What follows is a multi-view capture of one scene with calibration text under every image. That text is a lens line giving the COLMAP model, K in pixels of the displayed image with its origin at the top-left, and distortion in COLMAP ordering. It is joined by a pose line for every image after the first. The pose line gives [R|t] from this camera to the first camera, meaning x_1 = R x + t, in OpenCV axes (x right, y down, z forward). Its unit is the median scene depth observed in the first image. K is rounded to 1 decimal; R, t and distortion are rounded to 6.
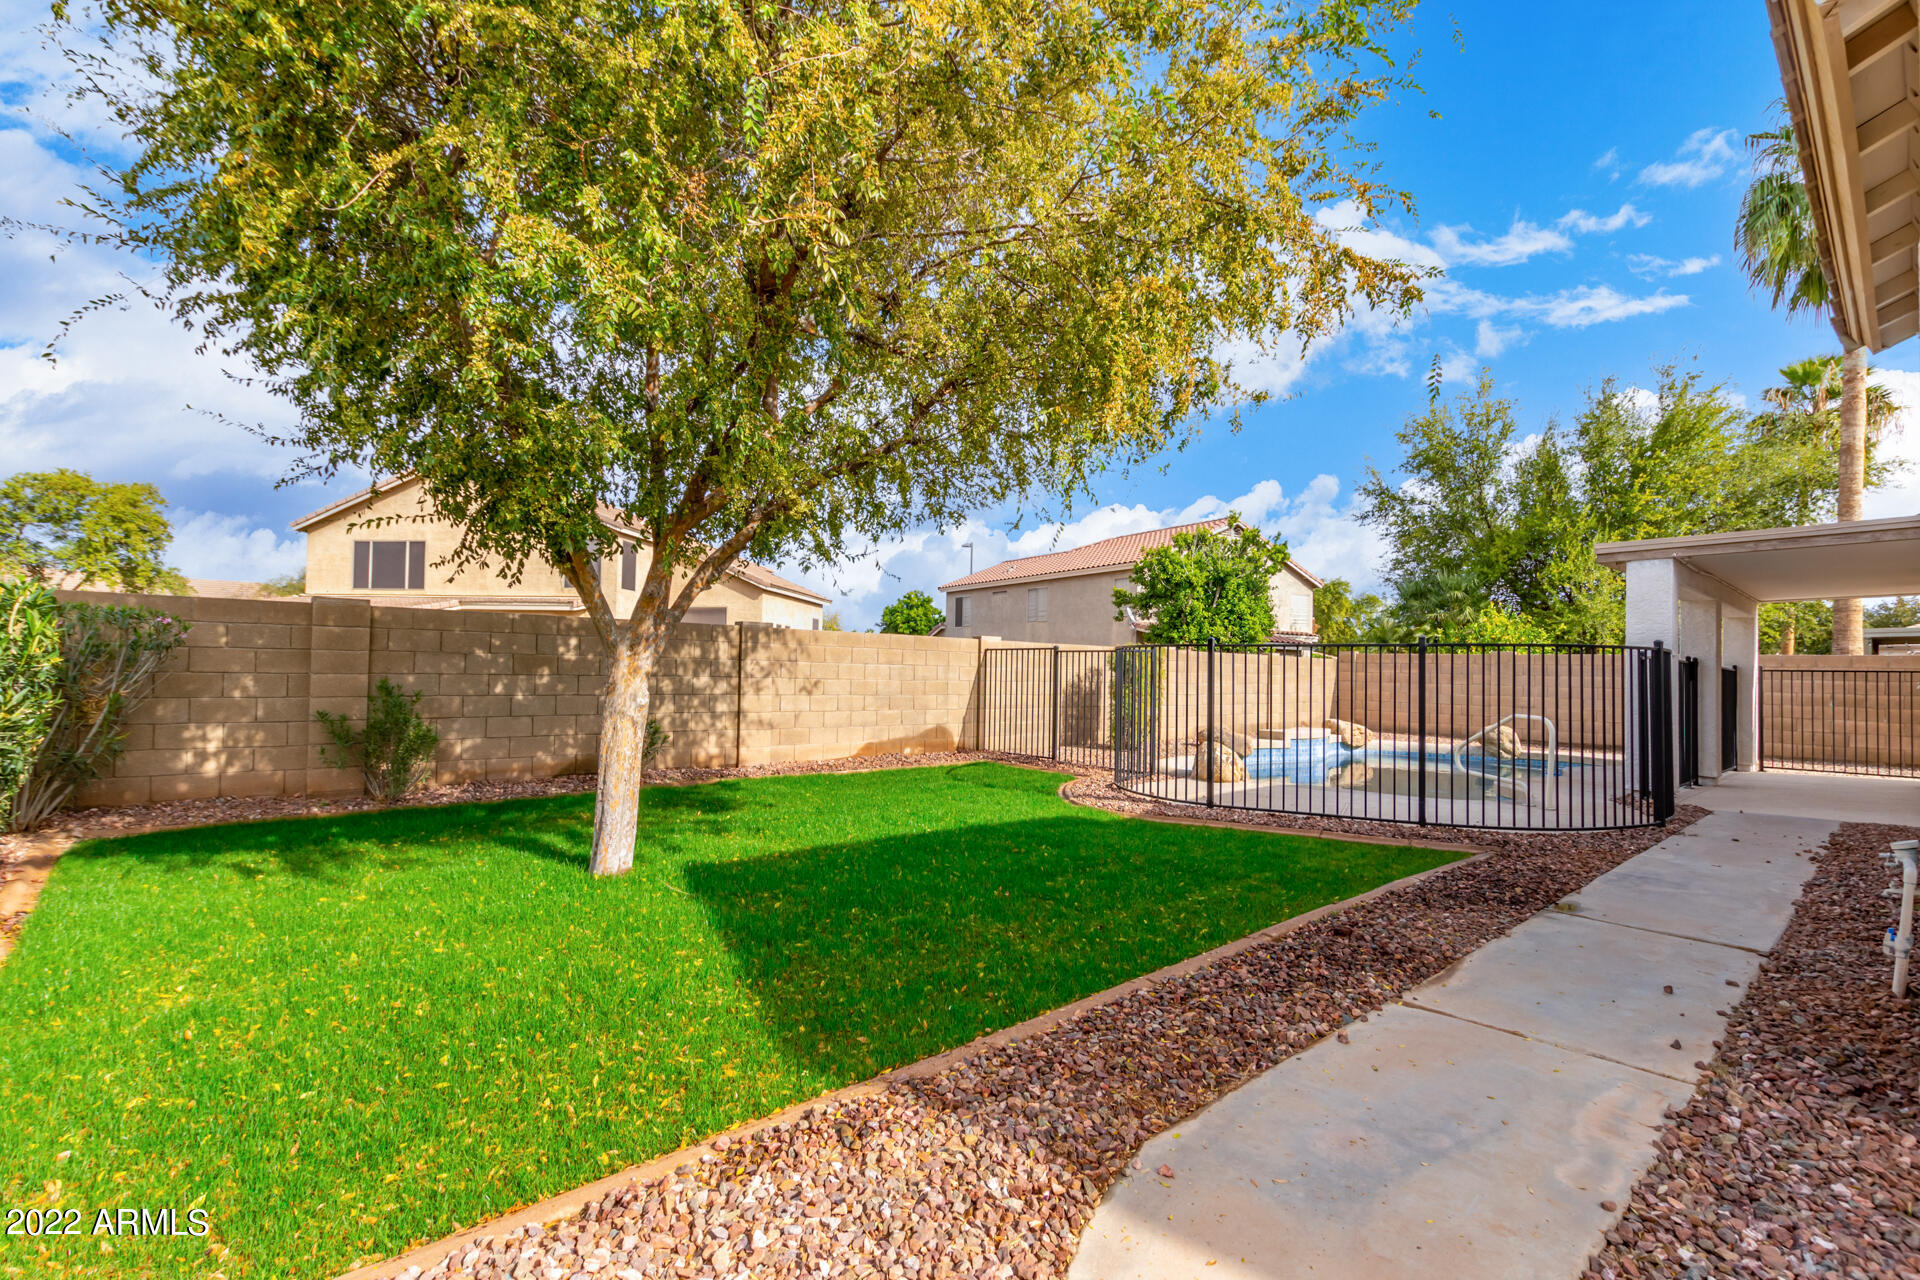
lens RADIAL K [[945.4, 0, 960.0], [0, 945.4, 640.0], [0, 0, 1]] dist [0.000311, -0.000258]
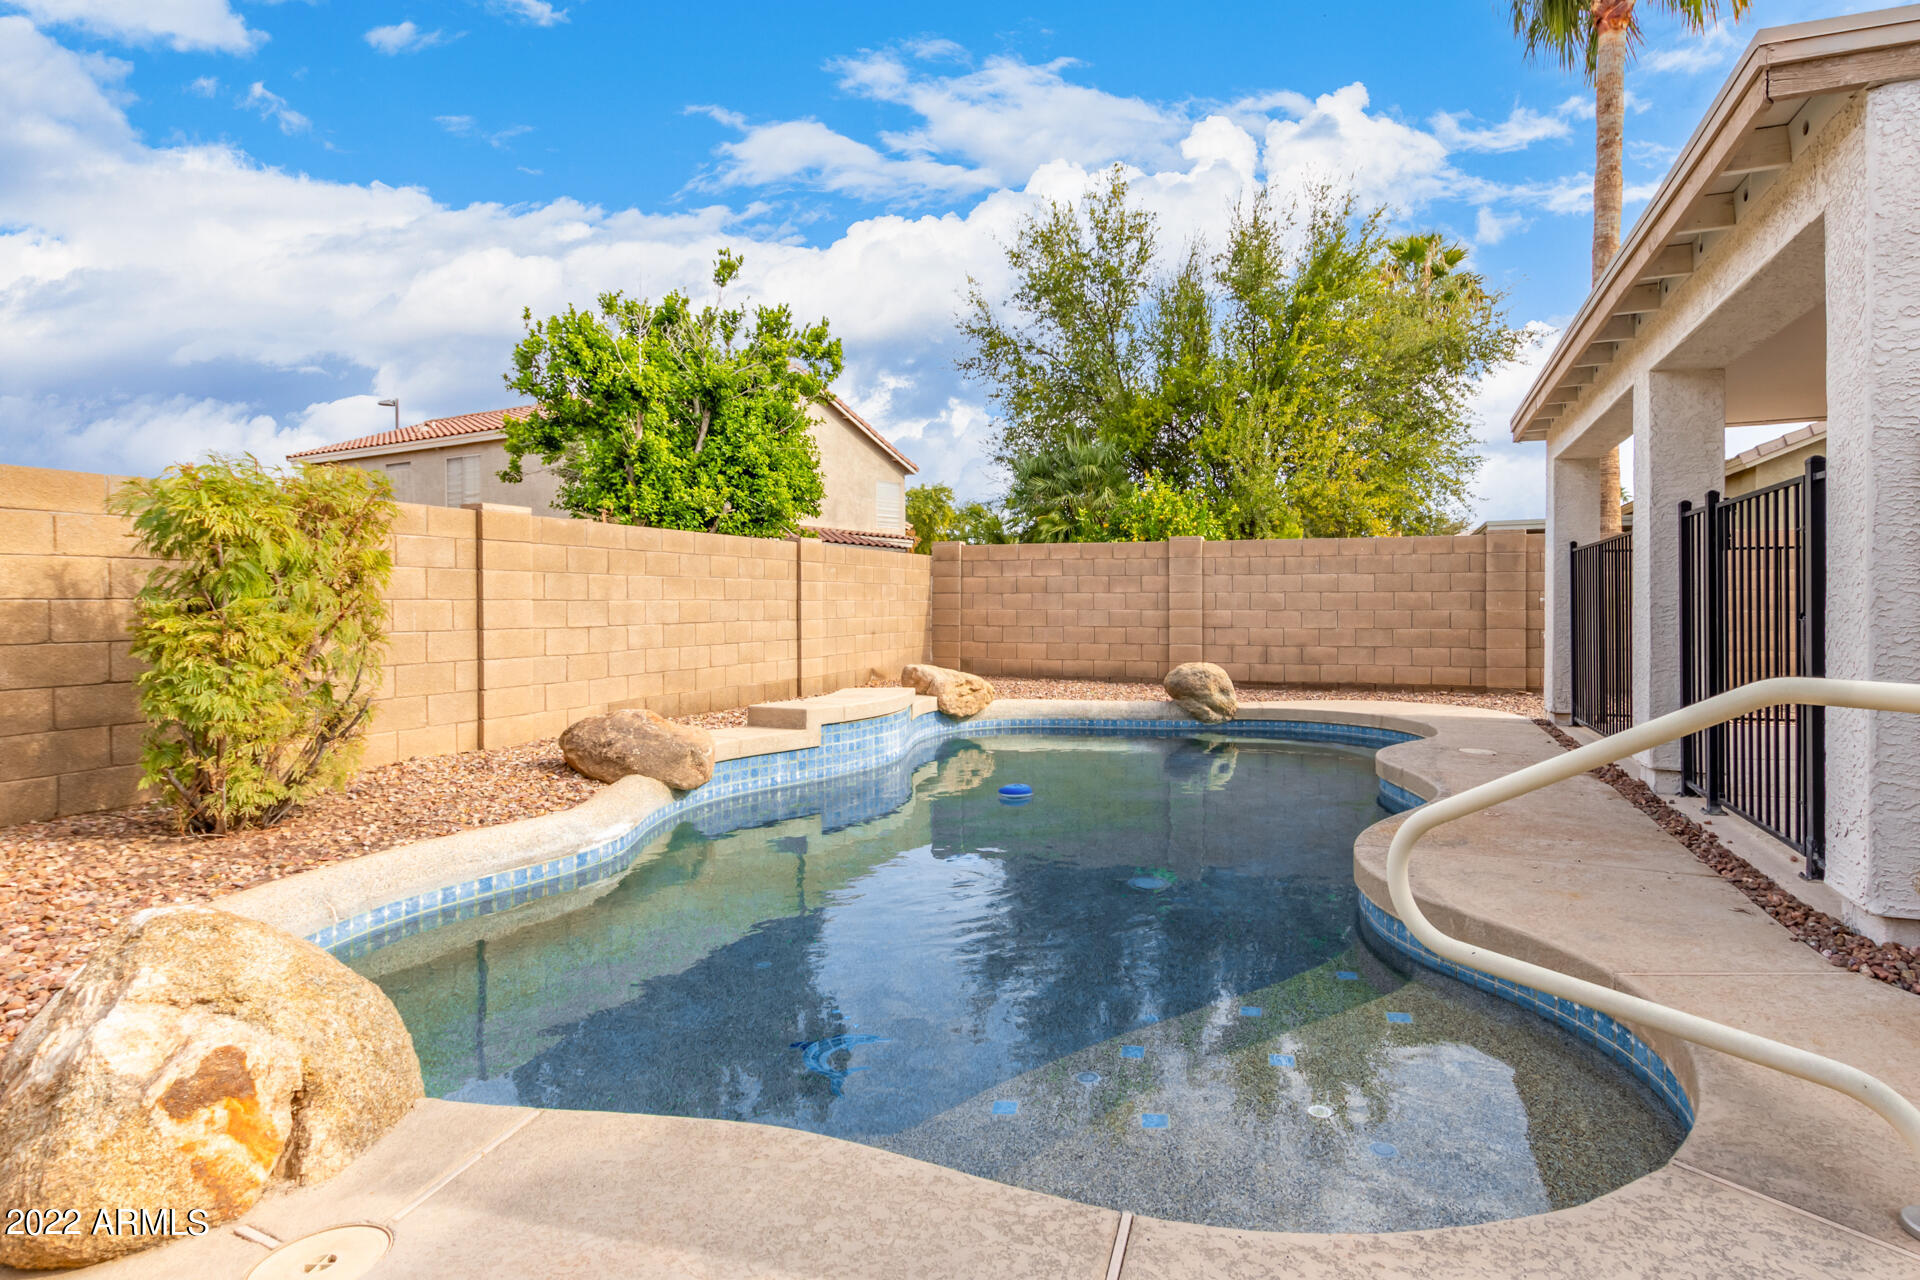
lens RADIAL K [[945.4, 0, 960.0], [0, 945.4, 640.0], [0, 0, 1]] dist [0.000311, -0.000258]
pose [[0.922452, -0.042643, 0.383750, 0.196372], [0.014813, 0.997059, 0.075189, 0.028881], [-0.385828, -0.063673, 0.920371, 0.469842]]
